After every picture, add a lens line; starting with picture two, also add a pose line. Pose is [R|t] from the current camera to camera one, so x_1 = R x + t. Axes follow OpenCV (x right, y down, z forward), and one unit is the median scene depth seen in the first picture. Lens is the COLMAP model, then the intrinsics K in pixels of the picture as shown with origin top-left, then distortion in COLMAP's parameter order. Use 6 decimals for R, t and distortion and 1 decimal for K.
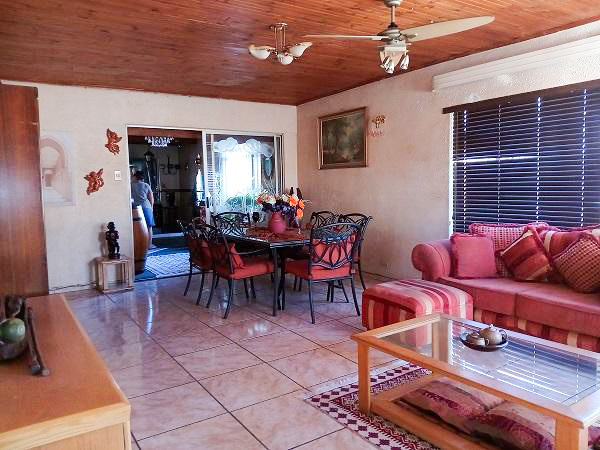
lens RADIAL K [[471.0, 0, 302.1], [0, 471.0, 225.2], [0, 0, 1]] dist [0.033966, -0.067399]
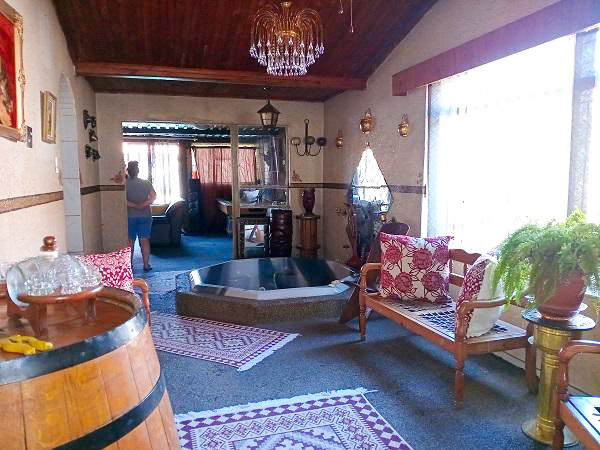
lens RADIAL K [[471.0, 0, 299.7], [0, 471.0, 224.9], [0, 0, 1]] dist [0.033966, -0.067399]
pose [[0.960226, 0.042957, -0.275902, -0.135960], [-0.037031, 0.998959, 0.026656, -0.042342], [0.276759, -0.015379, 0.960816, 0.475661]]
